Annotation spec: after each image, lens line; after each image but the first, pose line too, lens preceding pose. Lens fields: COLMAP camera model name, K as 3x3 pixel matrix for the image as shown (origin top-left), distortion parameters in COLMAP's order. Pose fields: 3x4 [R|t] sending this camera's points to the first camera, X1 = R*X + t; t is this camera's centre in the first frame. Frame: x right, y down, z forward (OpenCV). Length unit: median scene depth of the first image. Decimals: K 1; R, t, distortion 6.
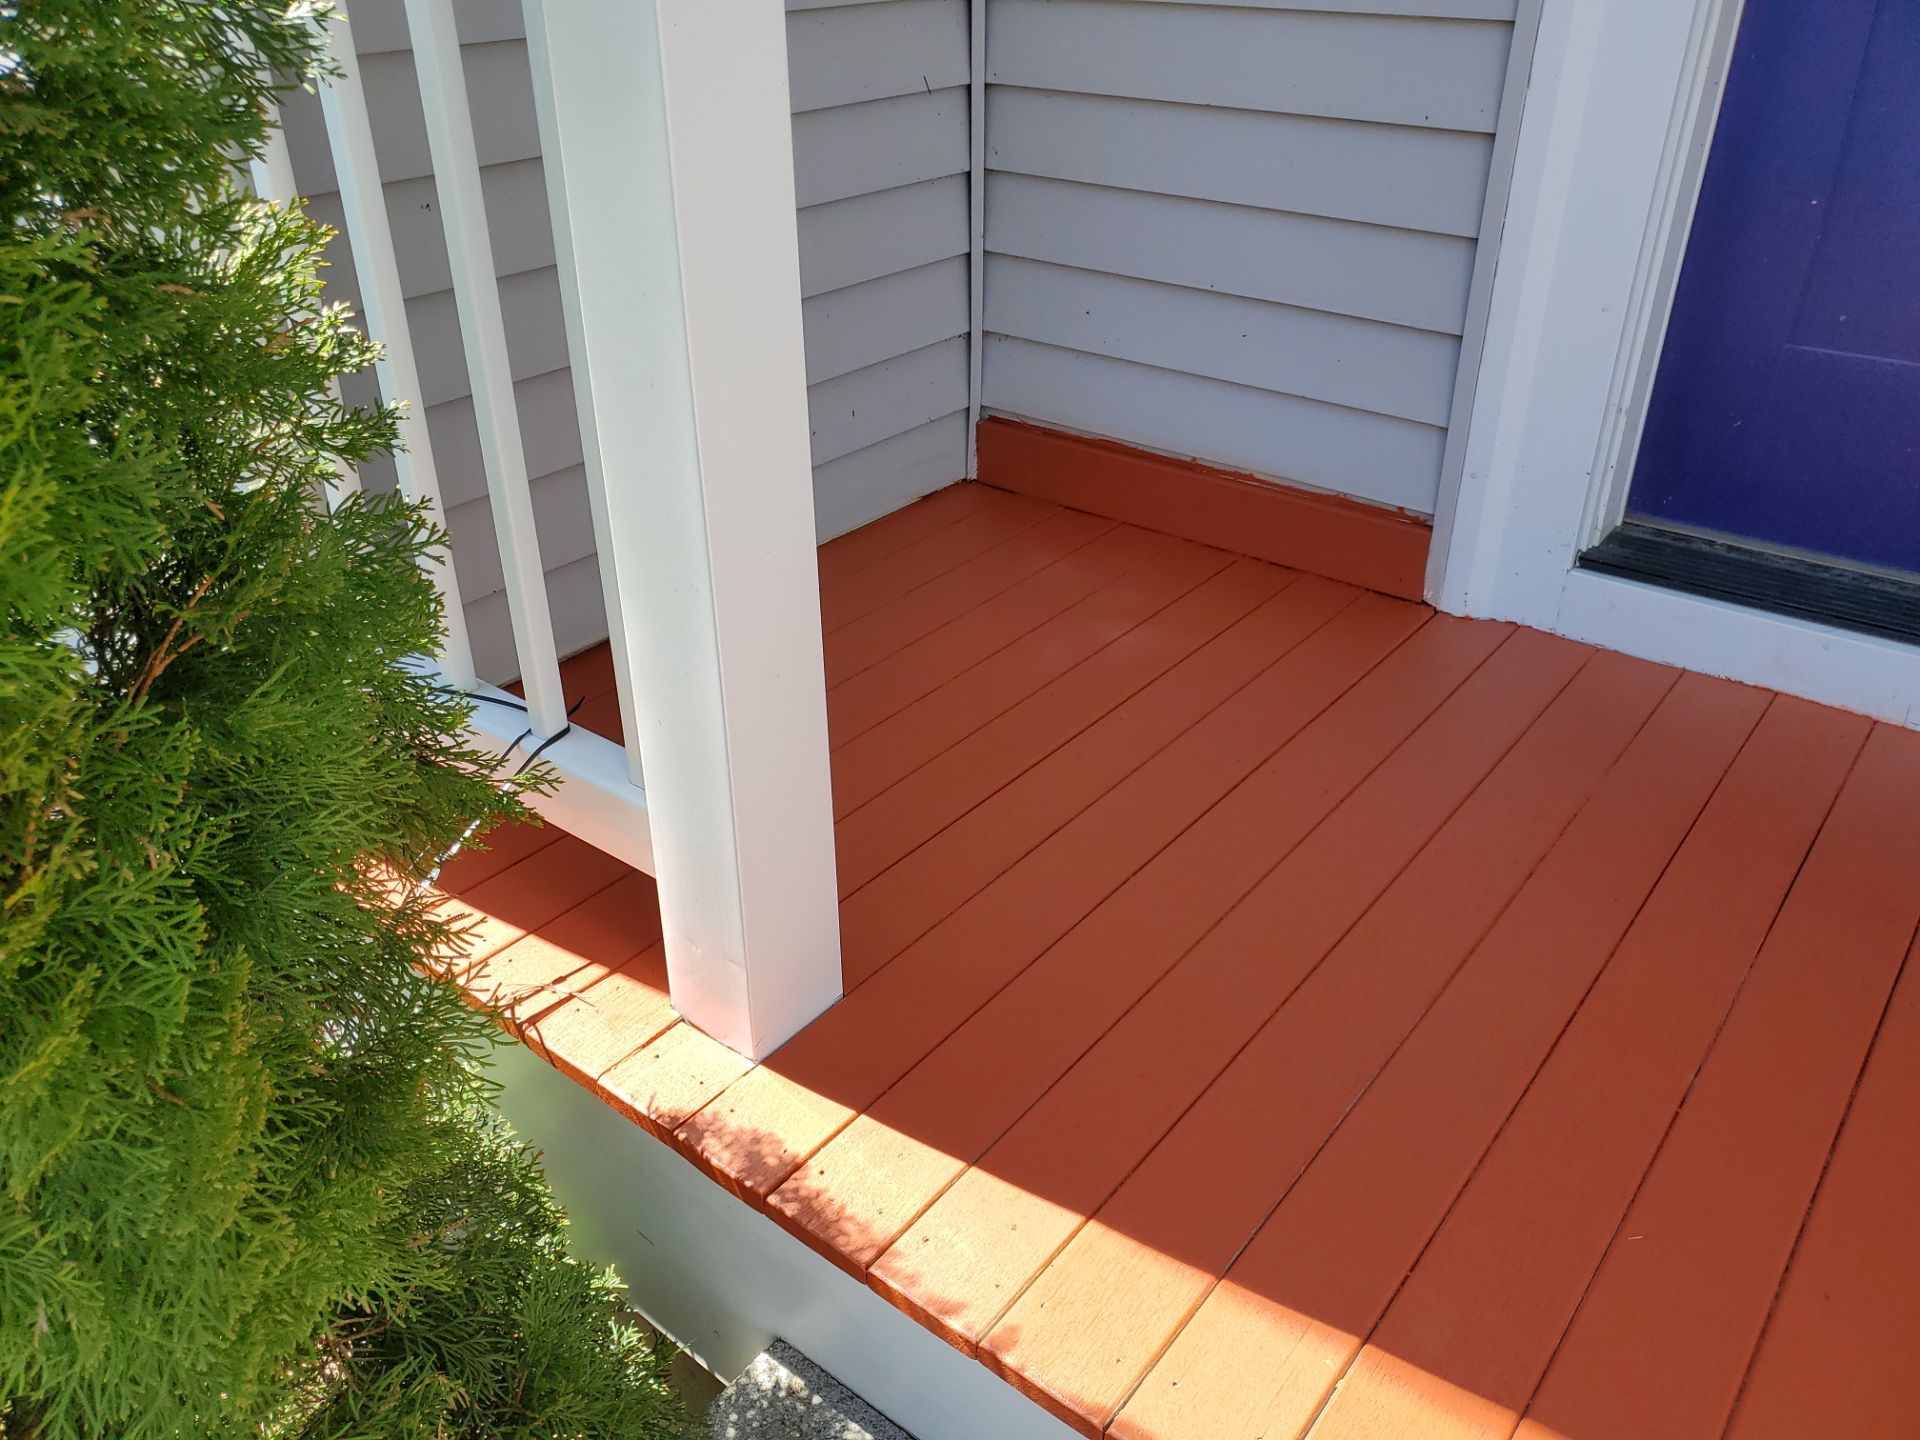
lens RADIAL K [[1481.3, 0, 920.0], [0, 1481.3, 768.6], [0, 0, 1]] dist [0.003567, -0.031125]
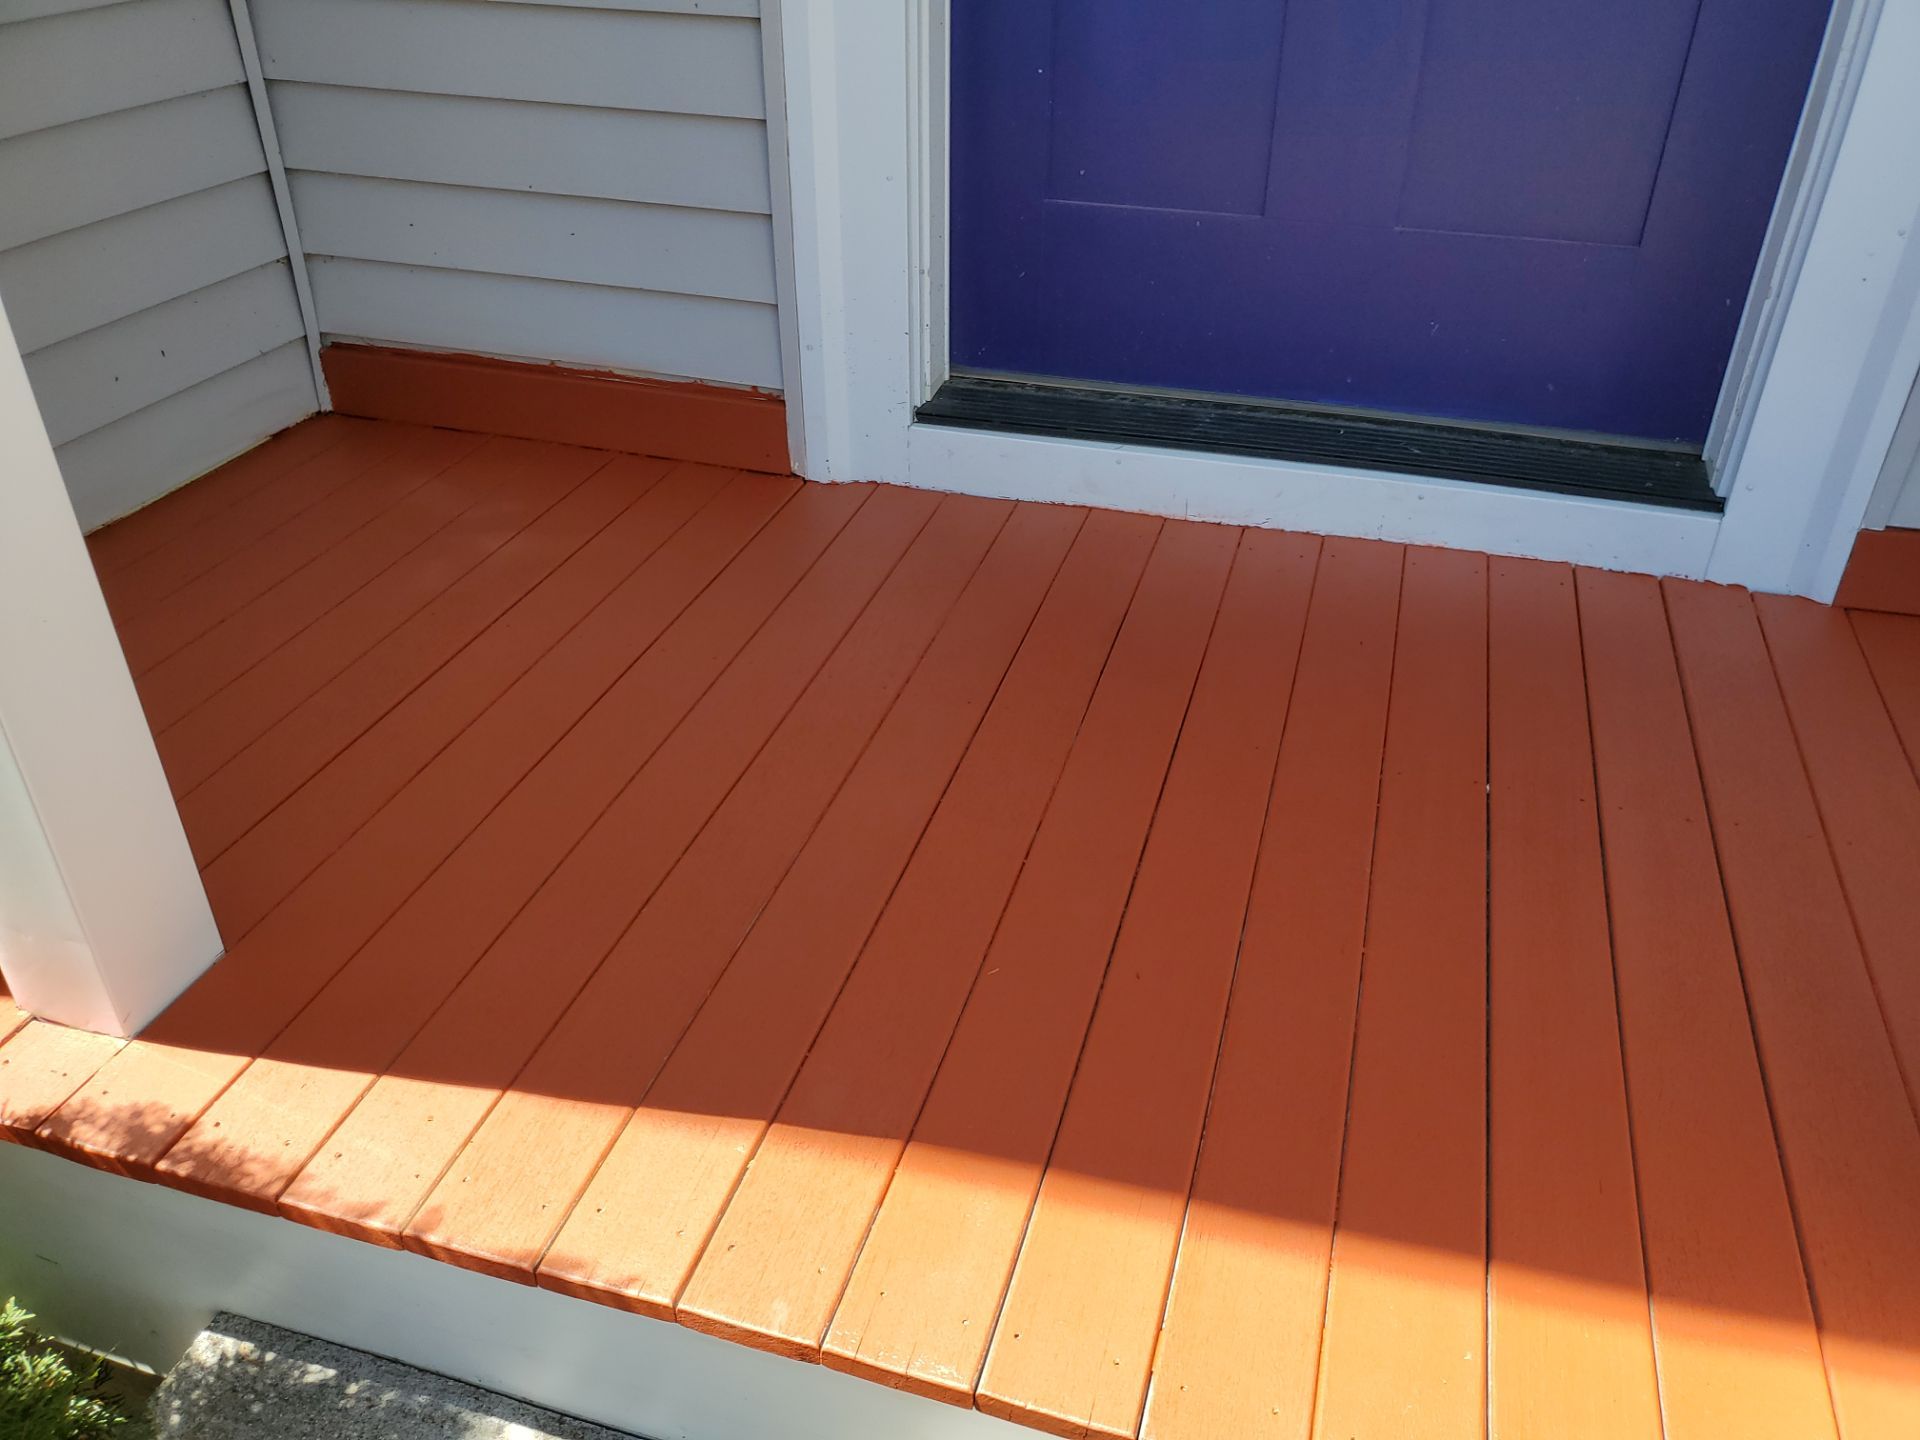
lens RADIAL K [[1510.9, 0, 1013.5], [0, 1510.9, 728.8], [0, 0, 1]] dist [0.001876, 0.014981]
pose [[0.914130, -0.194684, 0.355619, 0.099182], [0.185895, 0.980791, 0.059087, 0.052198], [-0.360291, 0.012095, 0.932761, -0.105423]]
